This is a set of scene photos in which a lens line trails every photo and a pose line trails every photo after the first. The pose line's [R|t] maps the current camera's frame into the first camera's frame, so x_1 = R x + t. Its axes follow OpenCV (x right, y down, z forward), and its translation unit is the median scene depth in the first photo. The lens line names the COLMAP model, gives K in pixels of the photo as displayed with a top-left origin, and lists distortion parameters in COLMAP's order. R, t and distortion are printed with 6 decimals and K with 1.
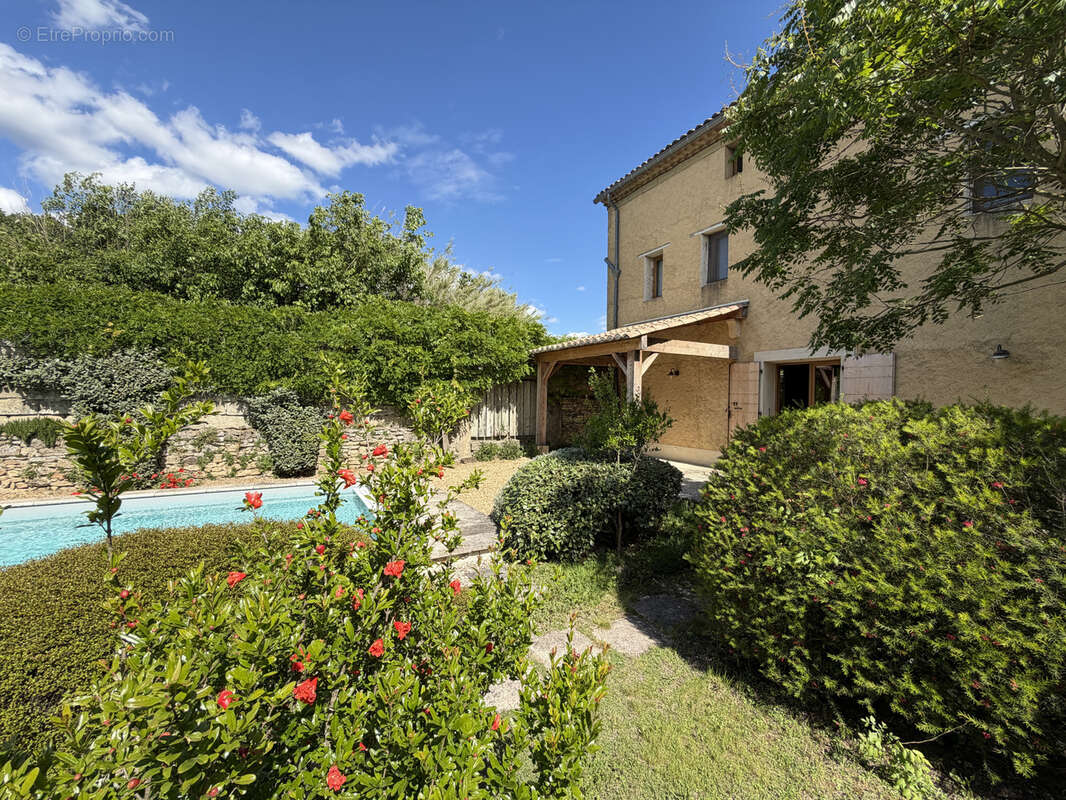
lens RADIAL K [[423.8, 0, 533.0], [0, 423.8, 400.0], [0, 0, 1]] dist [-0.000897, -0.000068]
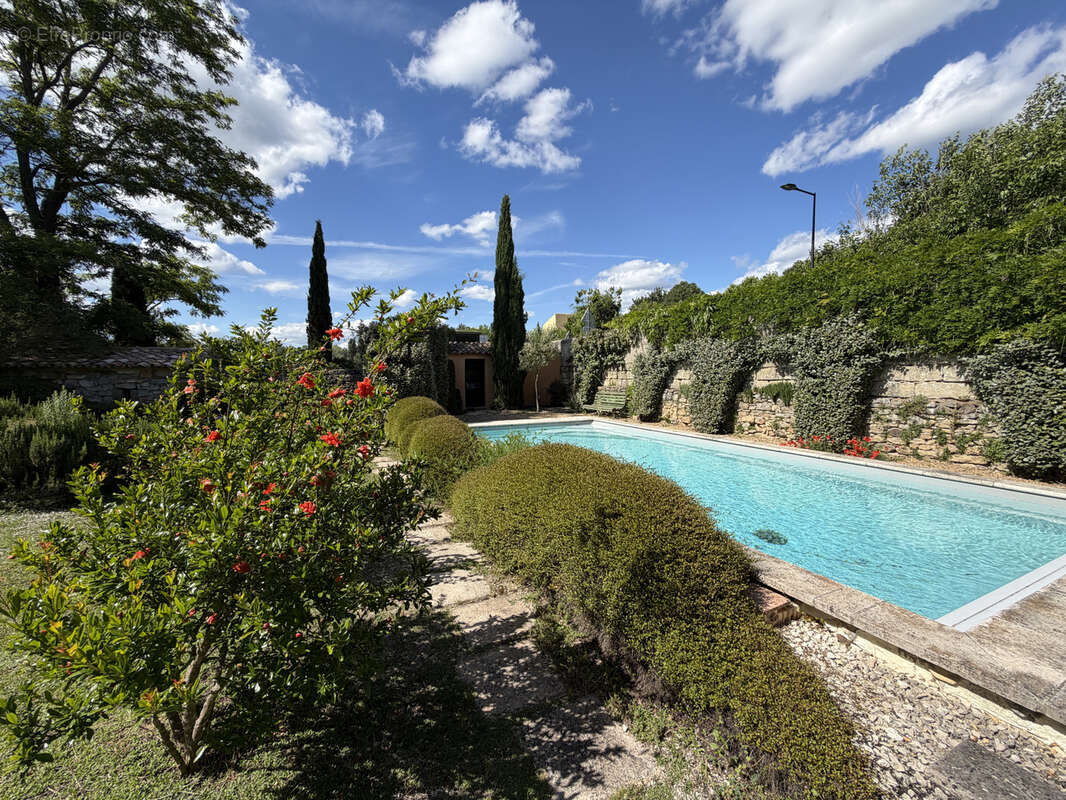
lens RADIAL K [[423.8, 0, 533.0], [0, 423.8, 400.0], [0, 0, 1]] dist [-0.000897, -0.000068]
pose [[-0.073736, 0.040260, -0.996465, 0.121892], [0.007091, 0.999181, 0.039845, 0.034365], [0.997253, -0.004128, -0.073961, 0.306600]]
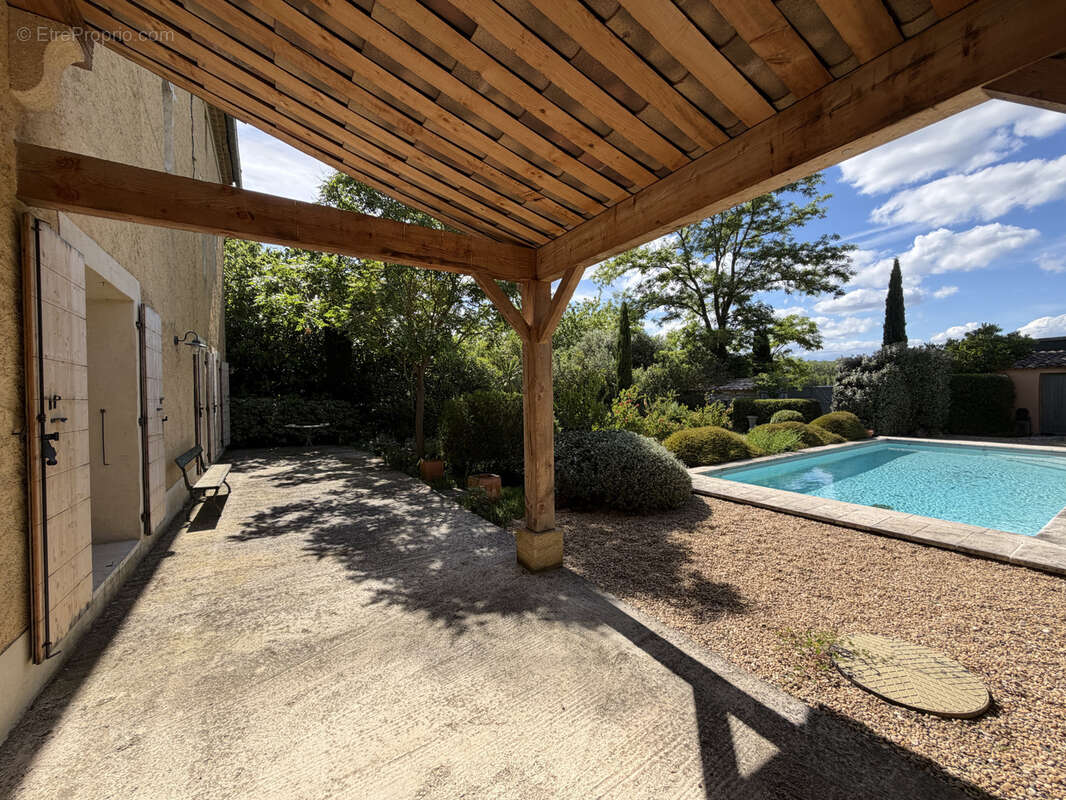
lens RADIAL K [[423.8, 0, 533.0], [0, 423.8, 400.0], [0, 0, 1]] dist [-0.000897, -0.000068]
pose [[-0.998697, -0.000888, -0.051017, 0.261842], [-0.001709, 0.999870, 0.016048, 0.000792], [0.050996, 0.016114, -0.998569, 1.472202]]
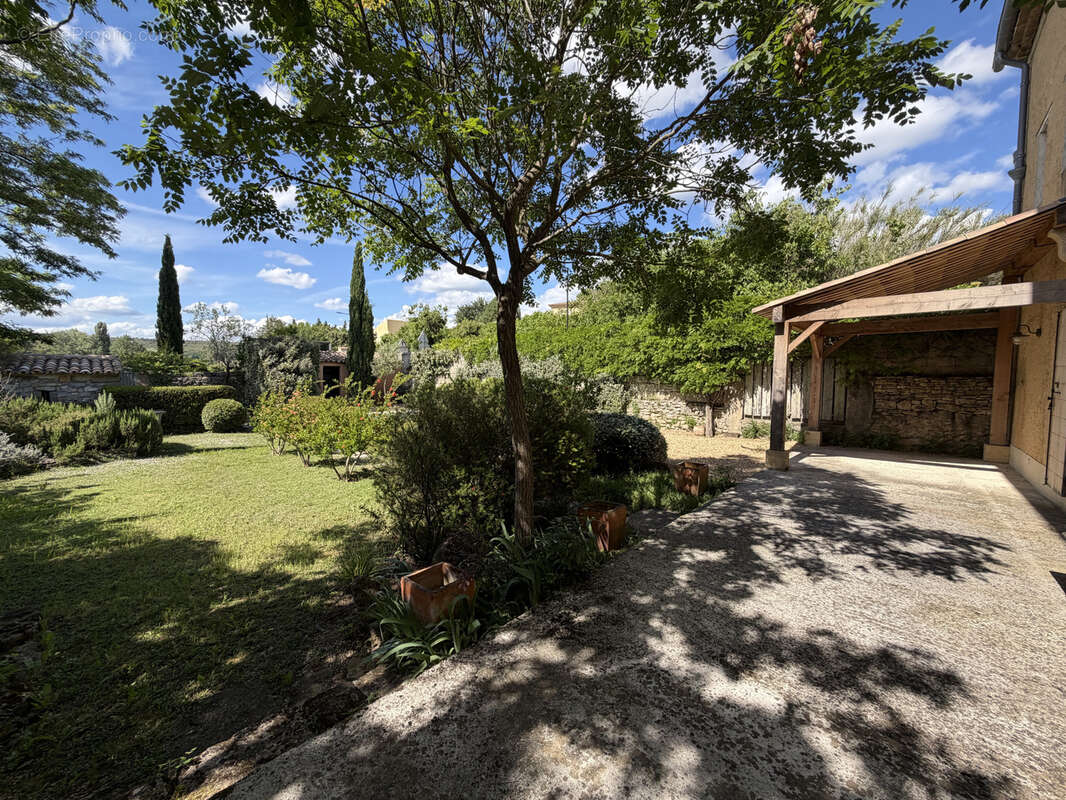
lens RADIAL K [[423.8, 0, 533.0], [0, 423.8, 400.0], [0, 0, 1]] dist [-0.000897, -0.000068]
pose [[0.321730, 0.041954, -0.945901, 0.922393], [-0.002530, 0.999052, 0.043450, 0.006847], [0.946828, -0.011586, 0.321532, 0.207121]]
